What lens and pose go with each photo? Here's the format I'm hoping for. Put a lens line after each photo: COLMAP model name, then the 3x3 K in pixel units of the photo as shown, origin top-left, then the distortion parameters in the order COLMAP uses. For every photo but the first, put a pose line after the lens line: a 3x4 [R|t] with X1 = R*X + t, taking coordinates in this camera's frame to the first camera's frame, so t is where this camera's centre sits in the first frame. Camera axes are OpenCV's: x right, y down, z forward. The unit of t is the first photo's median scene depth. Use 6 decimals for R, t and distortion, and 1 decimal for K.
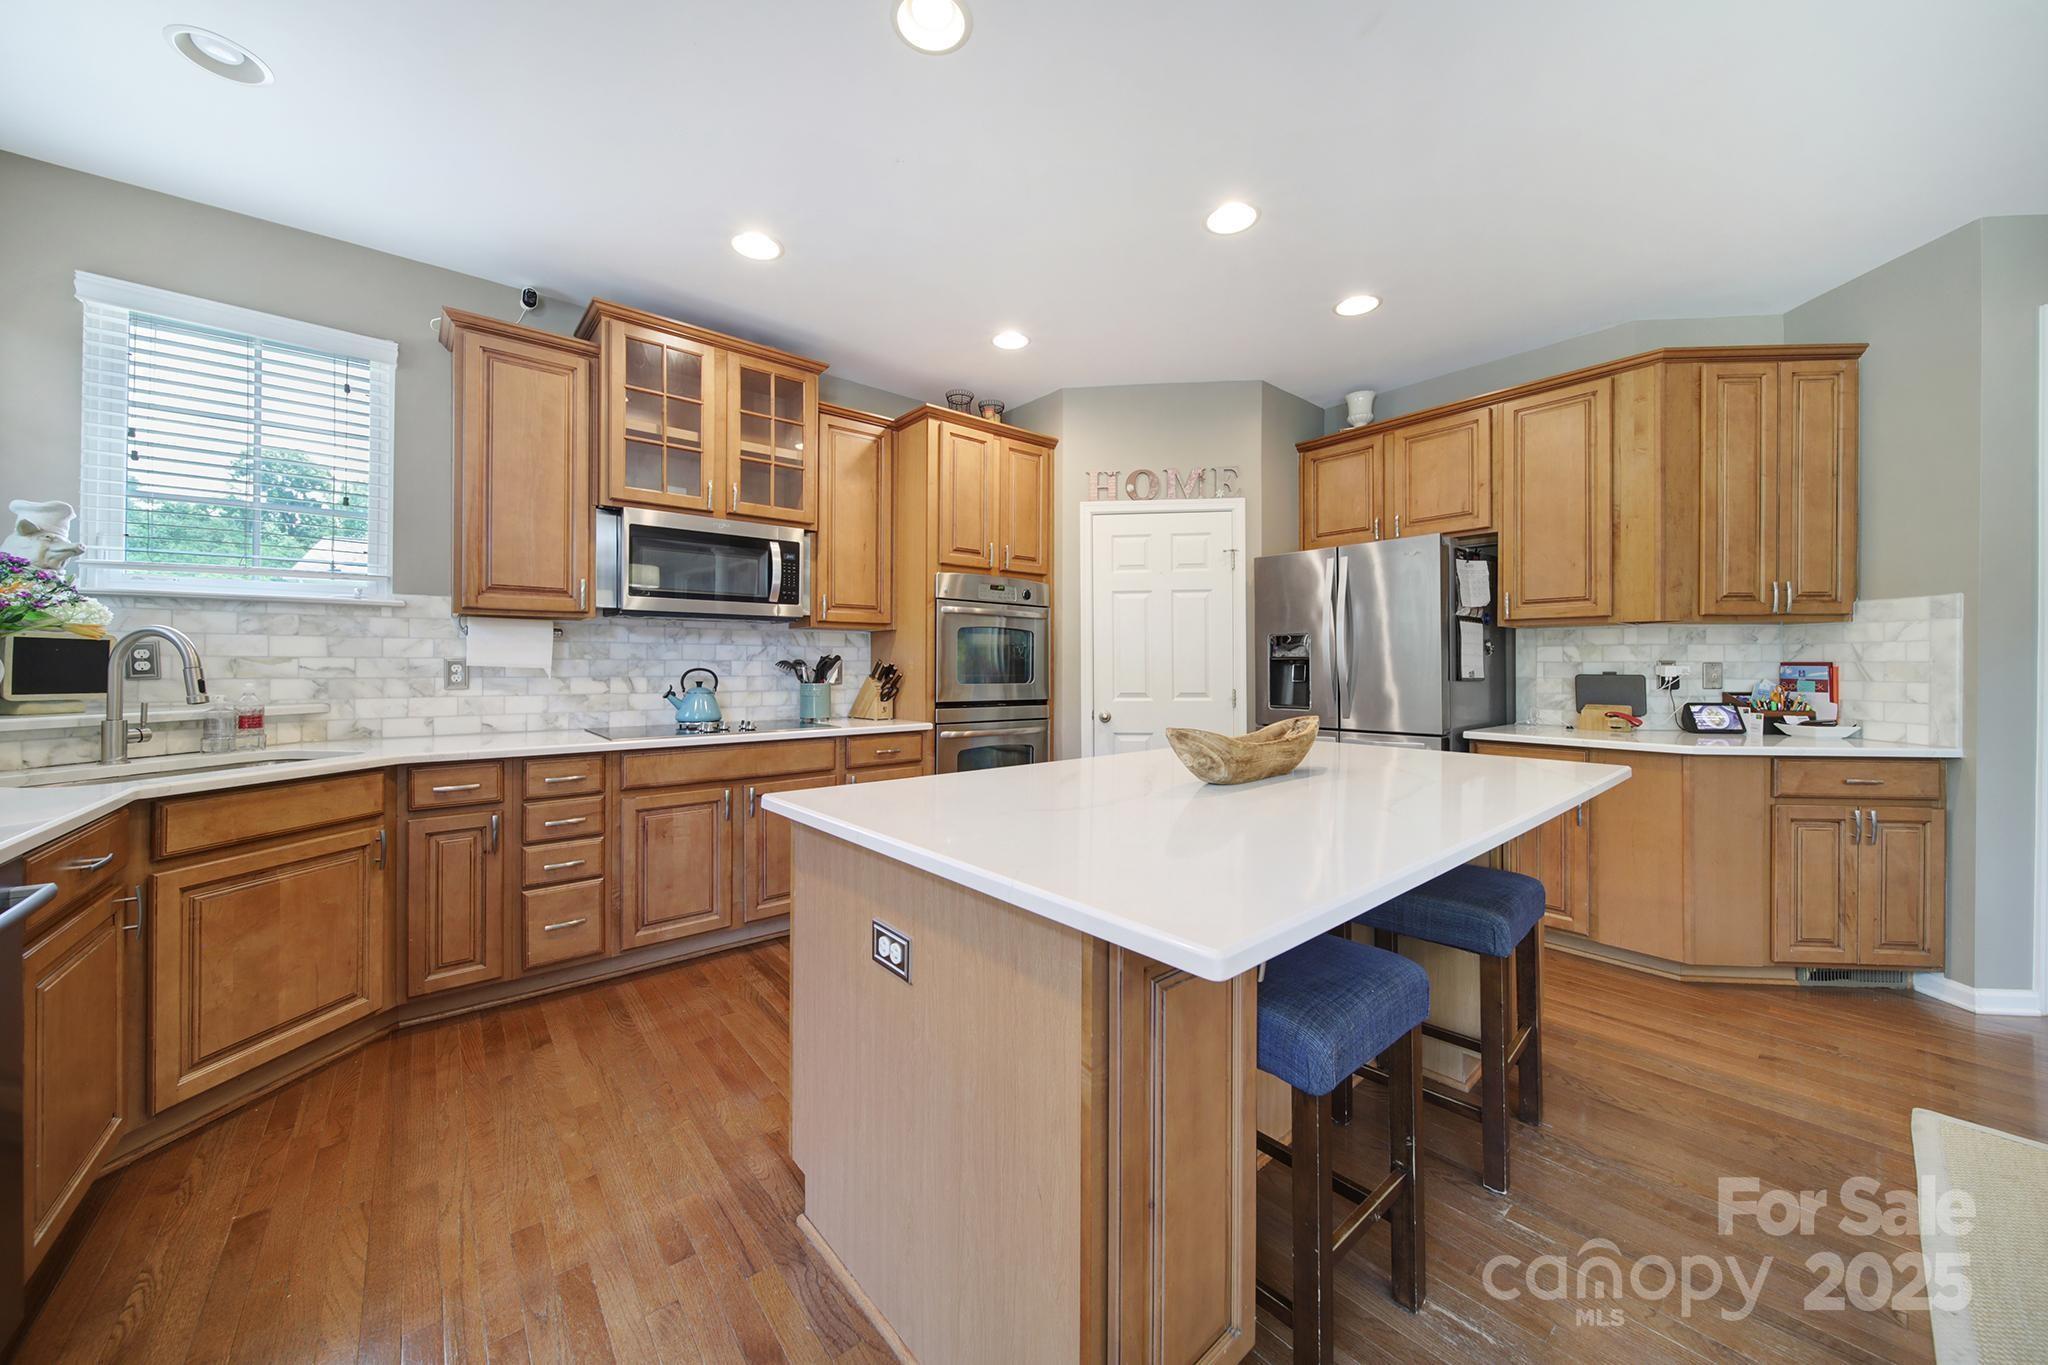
lens RADIAL K [[728.2, 0, 1015.8], [0, 728.2, 667.7], [0, 0, 1]] dist [-0.005593, -0.000490]
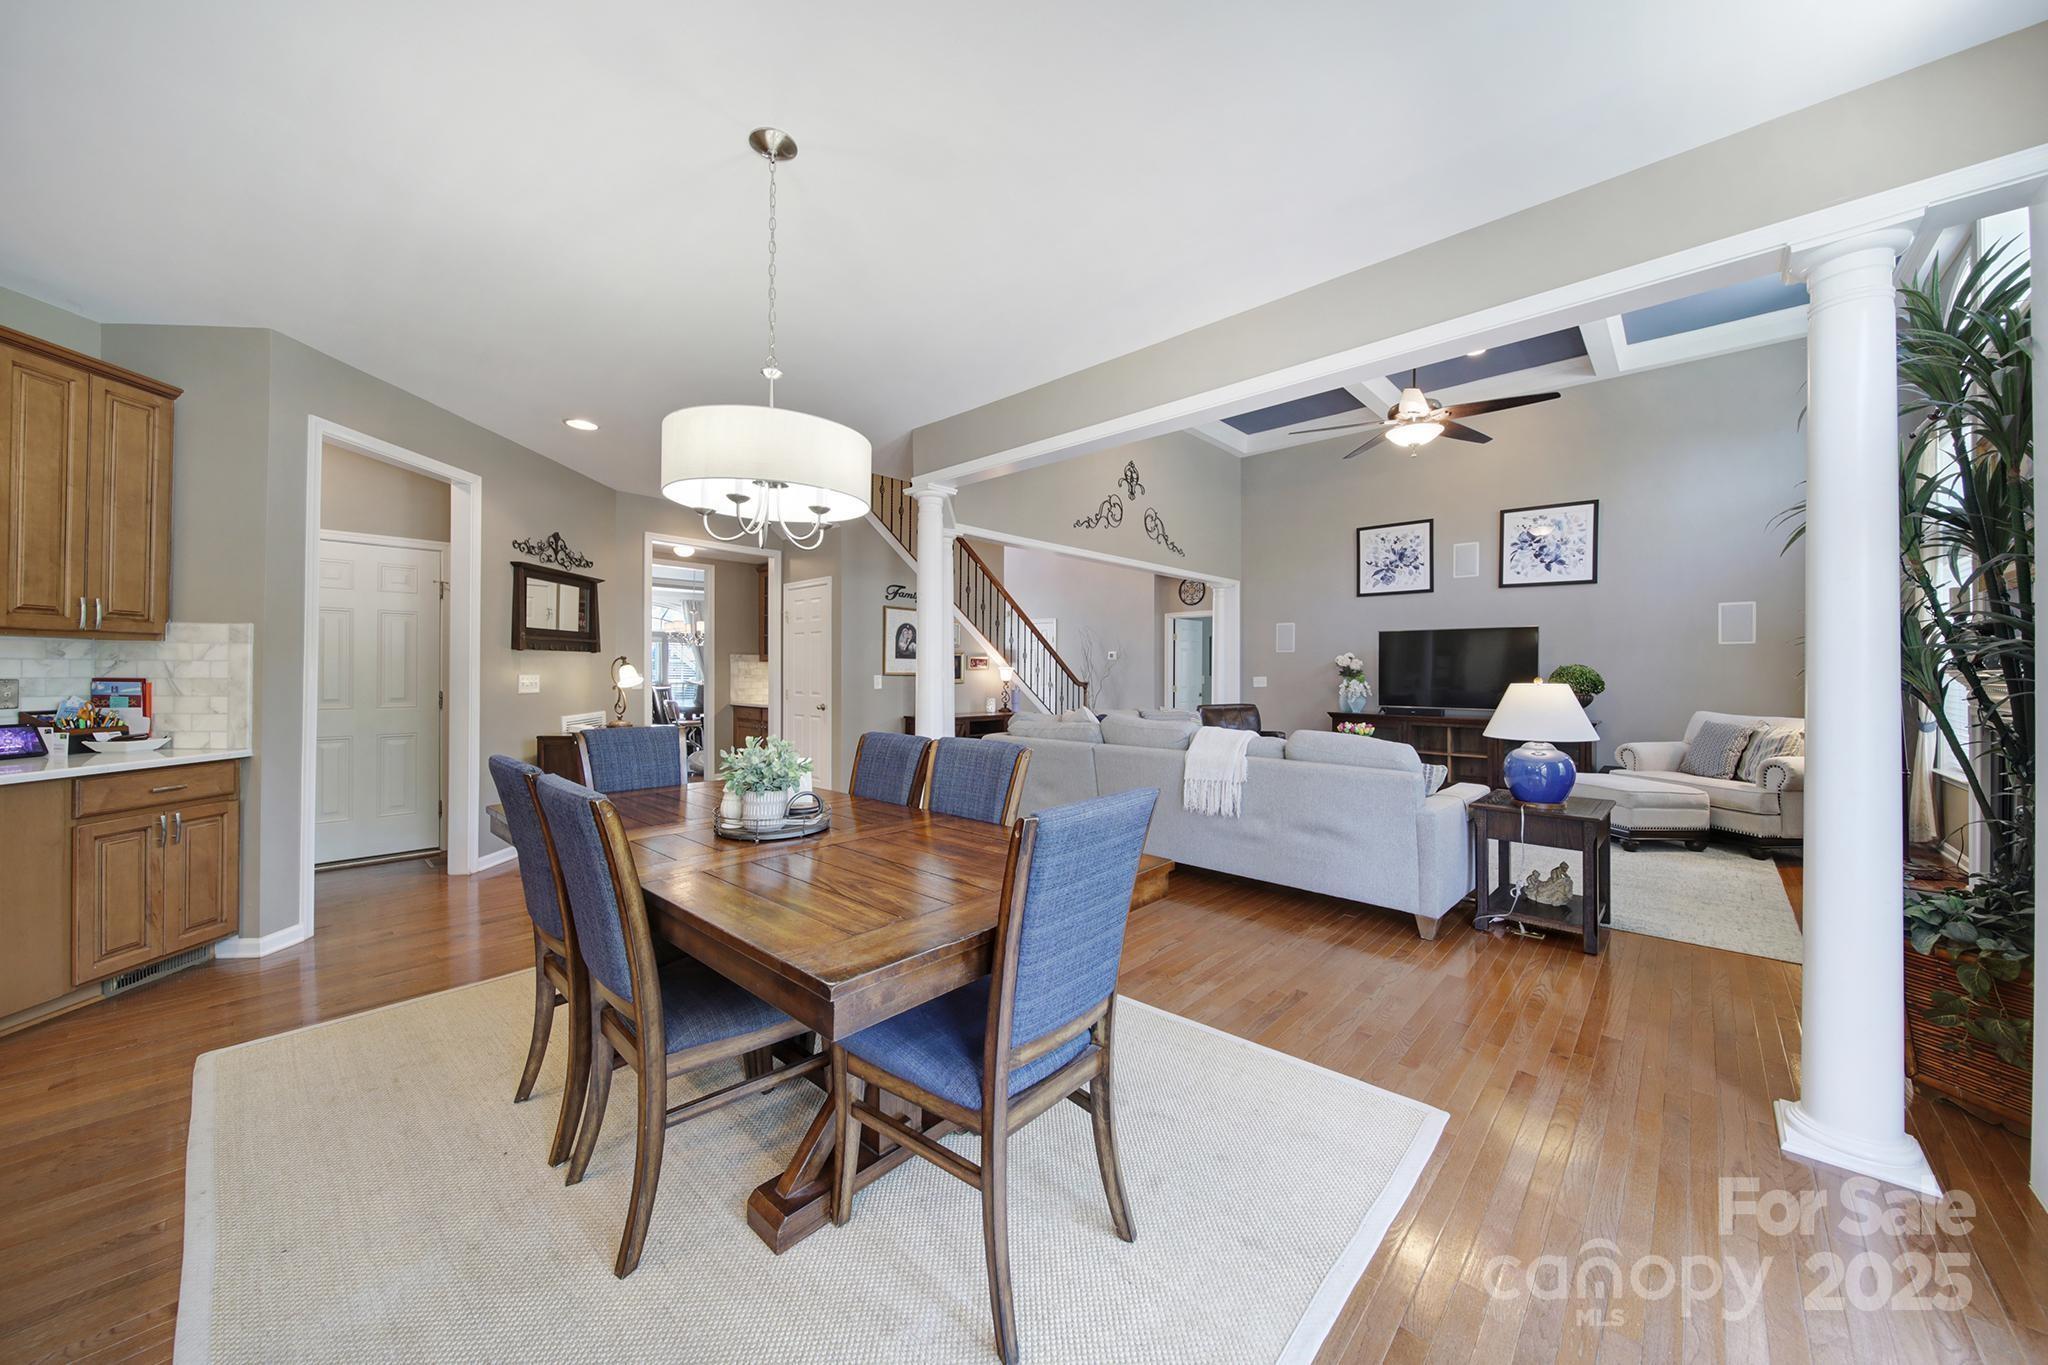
lens RADIAL K [[721.4, 0, 1022.5], [0, 721.4, 668.2], [0, 0, 1]] dist [-0.005932, -0.000434]
pose [[-0.134163, 0.000798, 0.990959, -0.076491], [-0.002723, 0.999996, -0.001174, -0.025110], [-0.990956, -0.002856, -0.134160, -0.131473]]
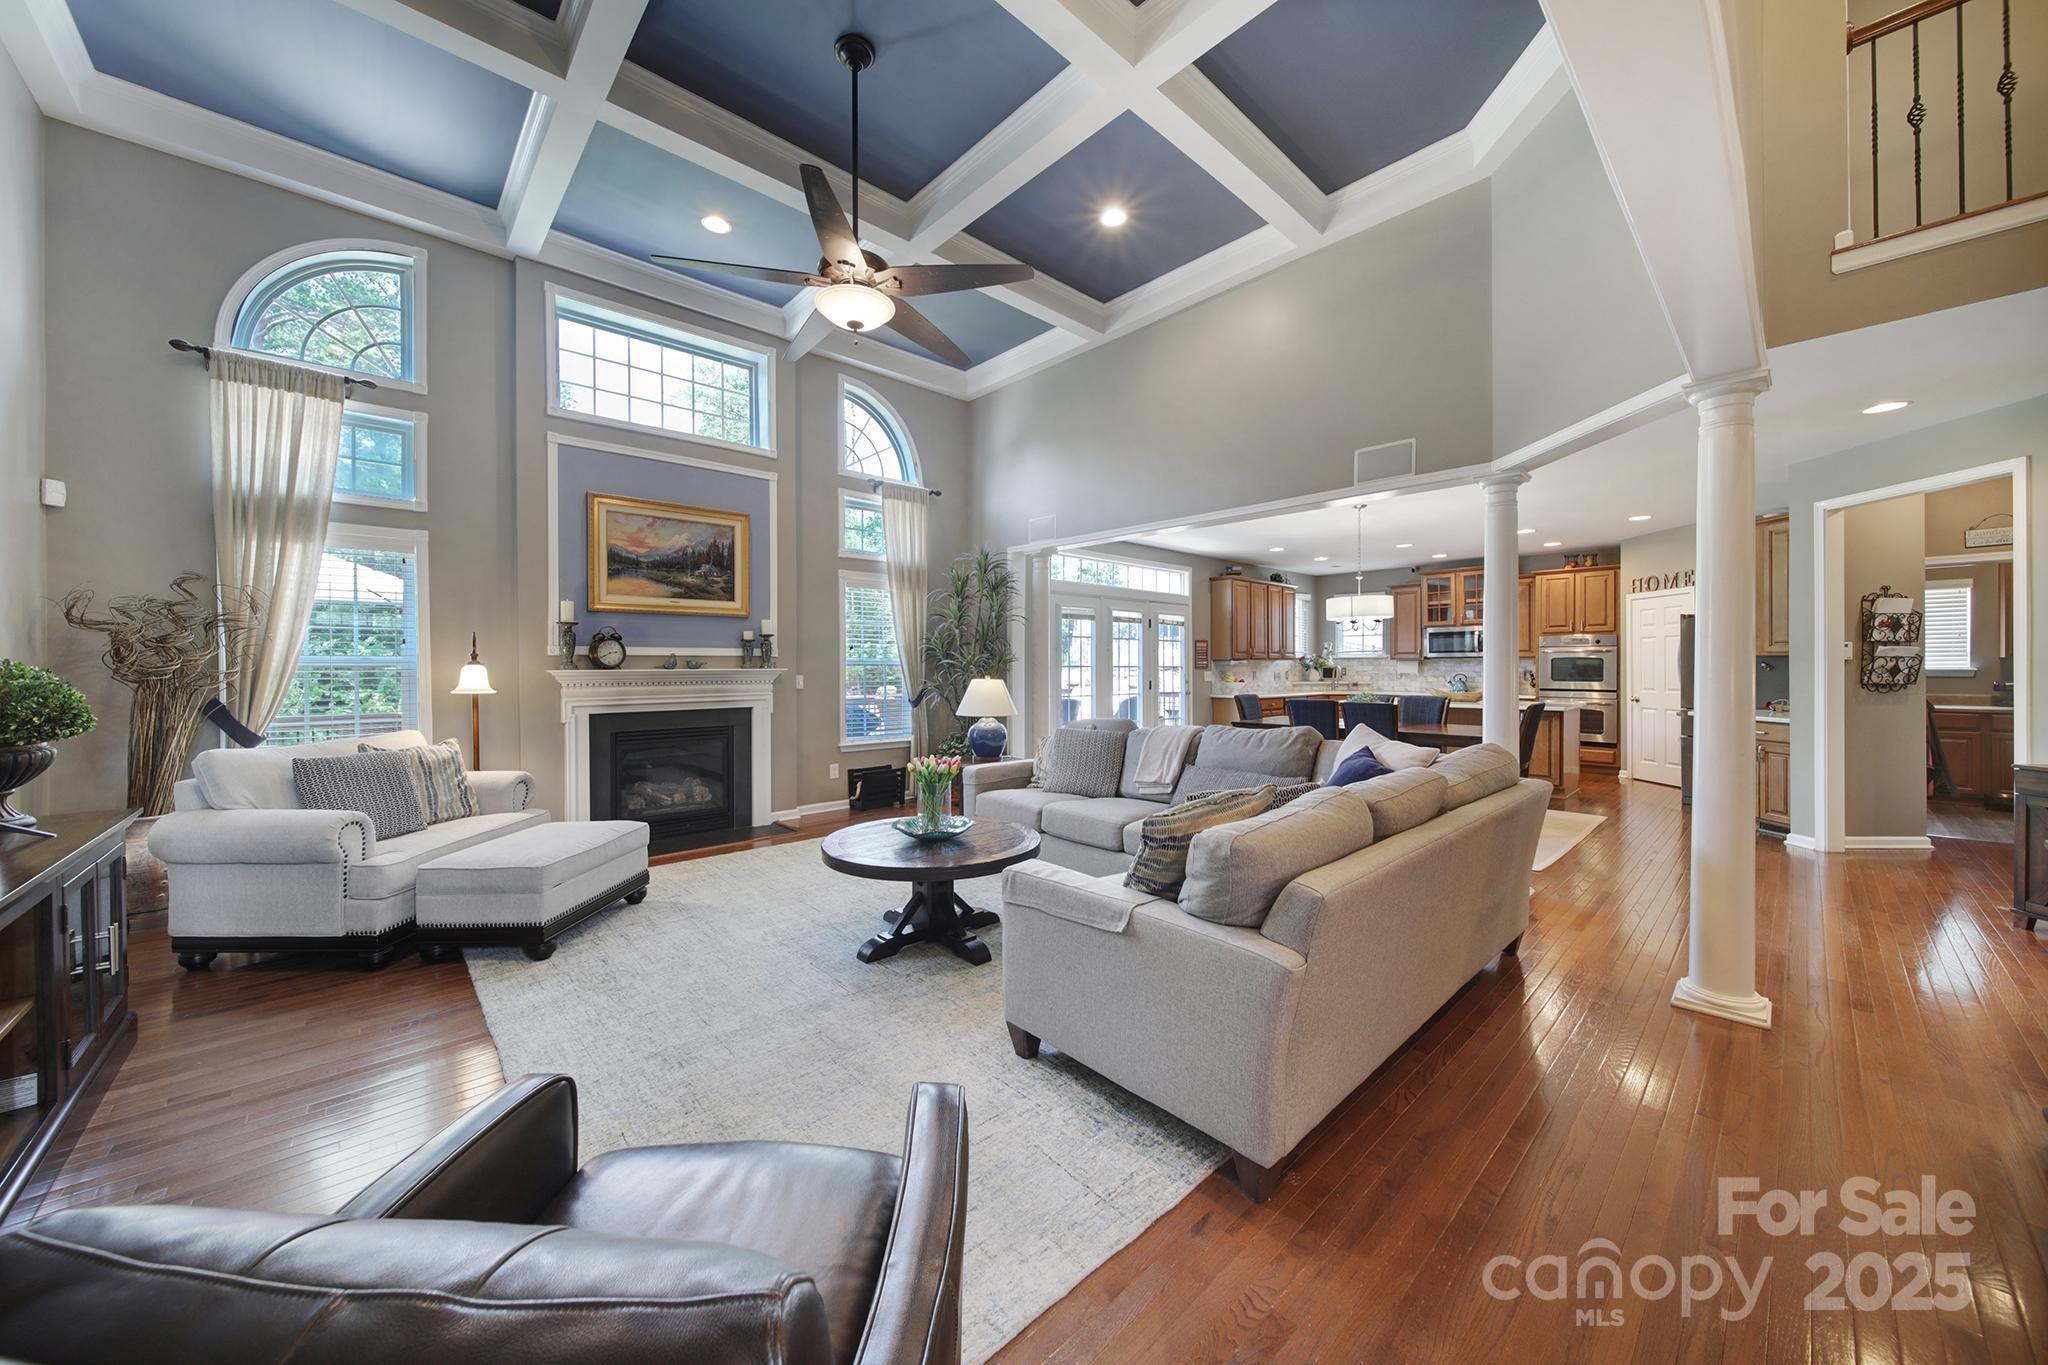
lens RADIAL K [[728.2, 0, 1015.8], [0, 728.2, 667.7], [0, 0, 1]] dist [-0.005593, -0.000490]
pose [[0.055660, -0.003355, -0.998444, 2.805629], [0.005044, 0.999983, -0.003079, -0.027106], [0.998437, -0.004865, 0.055676, -1.176926]]
